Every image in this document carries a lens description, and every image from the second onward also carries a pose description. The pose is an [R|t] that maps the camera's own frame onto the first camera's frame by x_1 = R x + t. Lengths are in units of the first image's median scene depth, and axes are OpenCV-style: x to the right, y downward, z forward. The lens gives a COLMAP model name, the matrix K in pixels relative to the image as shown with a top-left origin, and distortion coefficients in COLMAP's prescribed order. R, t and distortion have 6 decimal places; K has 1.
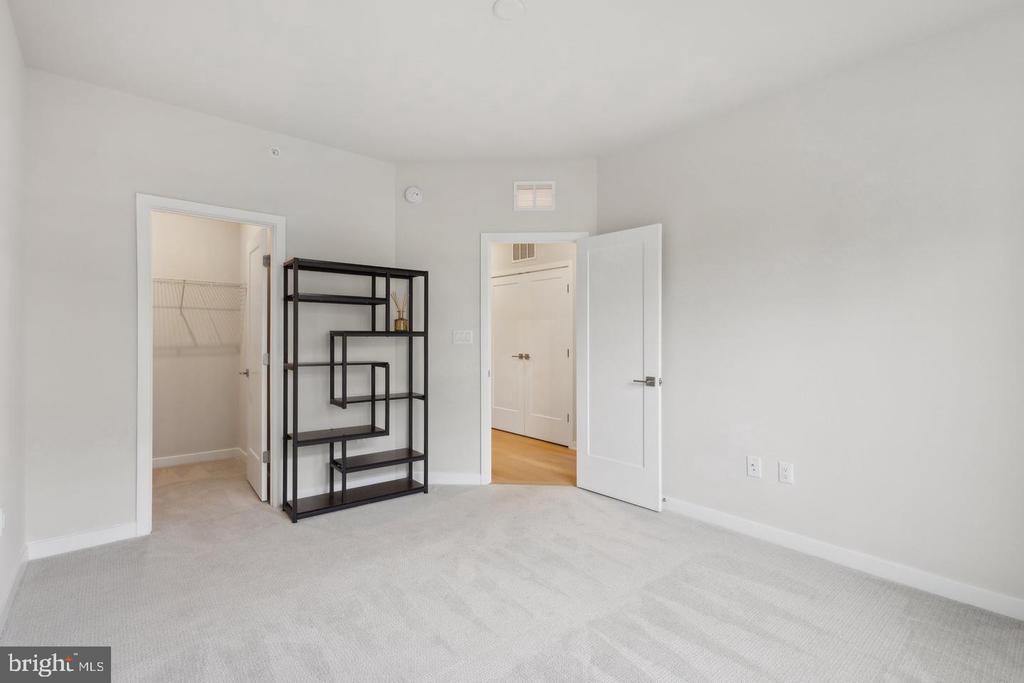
lens RADIAL K [[478.7, 0, 512.5], [0, 478.7, 333.0], [0, 0, 1]] dist [-0.000410, -0.000075]
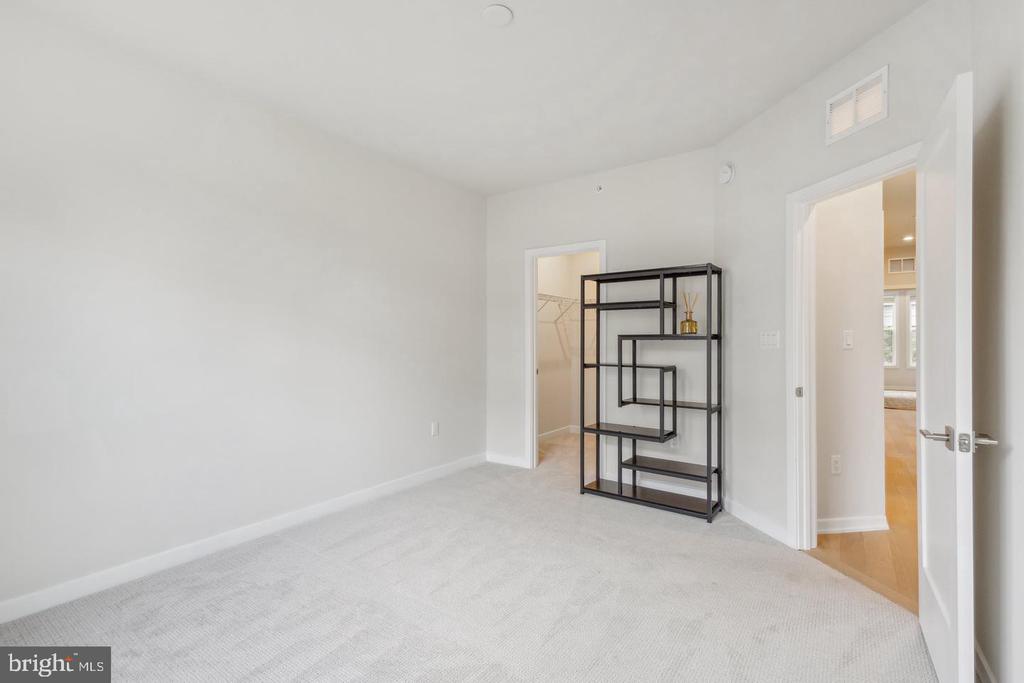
lens RADIAL K [[465.4, 0, 511.1], [0, 465.4, 340.8], [0, 0, 1]] dist [0.008761, -0.000479]
pose [[0.248483, -0.008995, -0.968594, 0.561981], [0.006410, 0.999950, -0.007642, 0.014257], [0.968615, -0.004310, 0.248528, 0.466308]]
